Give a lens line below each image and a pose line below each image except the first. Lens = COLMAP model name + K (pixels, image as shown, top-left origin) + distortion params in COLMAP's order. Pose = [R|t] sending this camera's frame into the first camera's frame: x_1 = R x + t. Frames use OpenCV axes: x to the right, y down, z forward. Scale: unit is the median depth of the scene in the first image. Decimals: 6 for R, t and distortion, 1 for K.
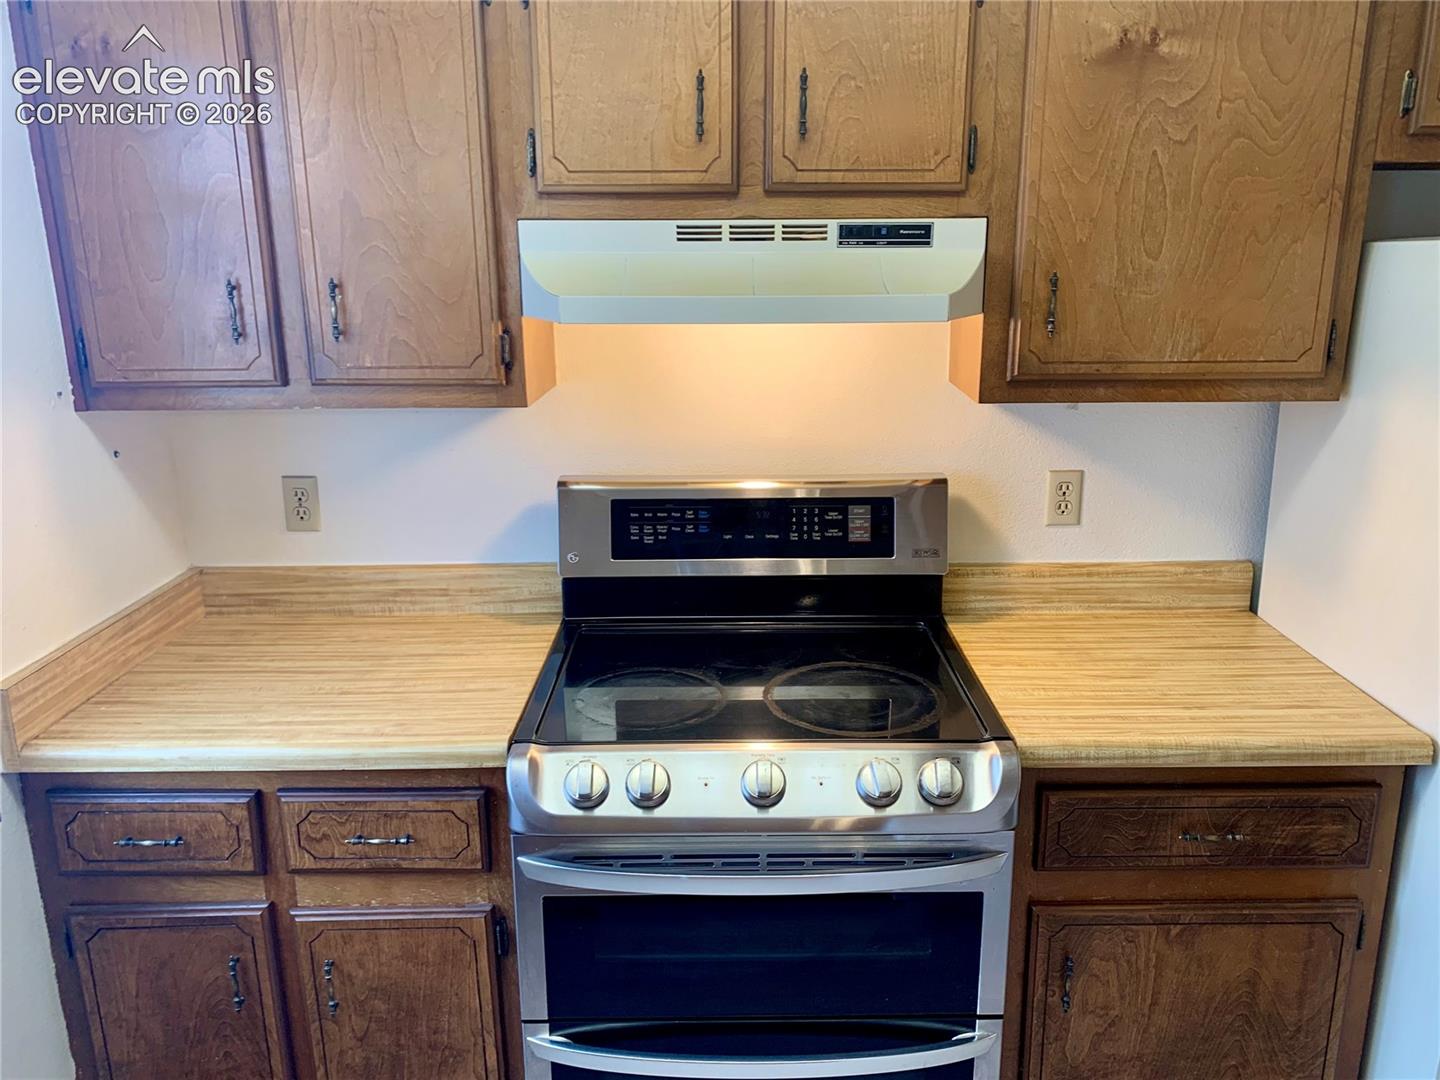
lens RADIAL K [[1107.6, 0, 722.8], [0, 1107.6, 537.3], [0, 0, 1]] dist [0.057171, -0.065291]
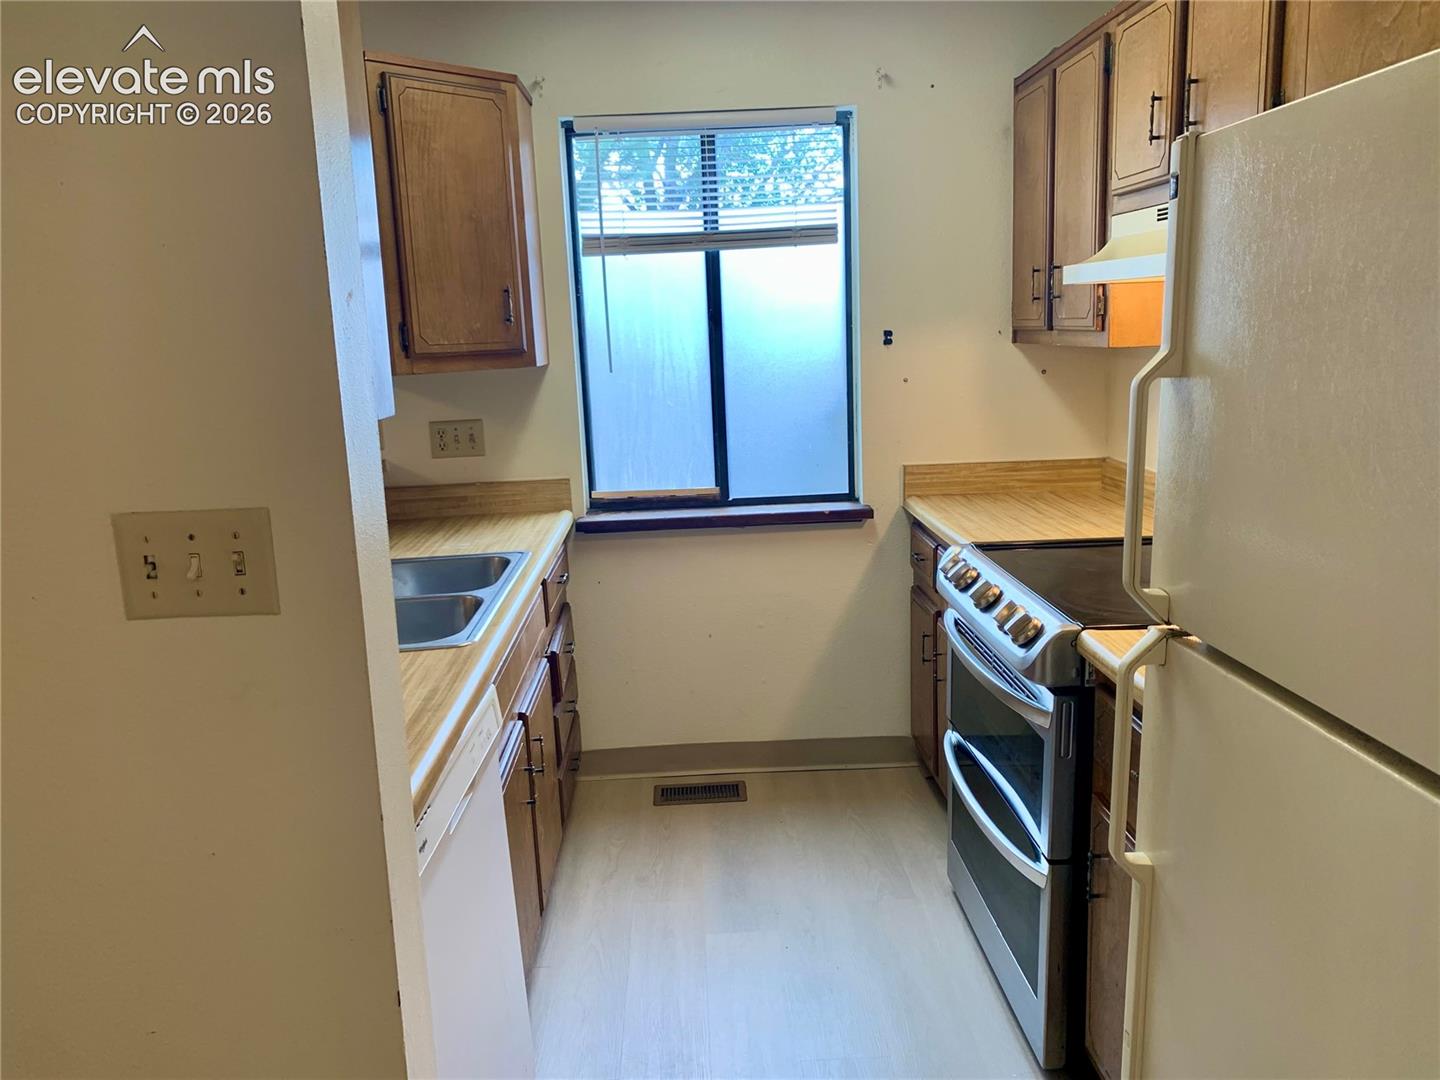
lens RADIAL K [[1107.6, 0, 720.0], [0, 1107.6, 543.0], [0, 0, 1]] dist [0.057171, -0.065291]
pose [[0.031250, 0.202393, -0.978806, 1.234178], [-0.229903, 0.954482, 0.190024, -0.036618], [0.972712, 0.219092, 0.076359, 0.468309]]
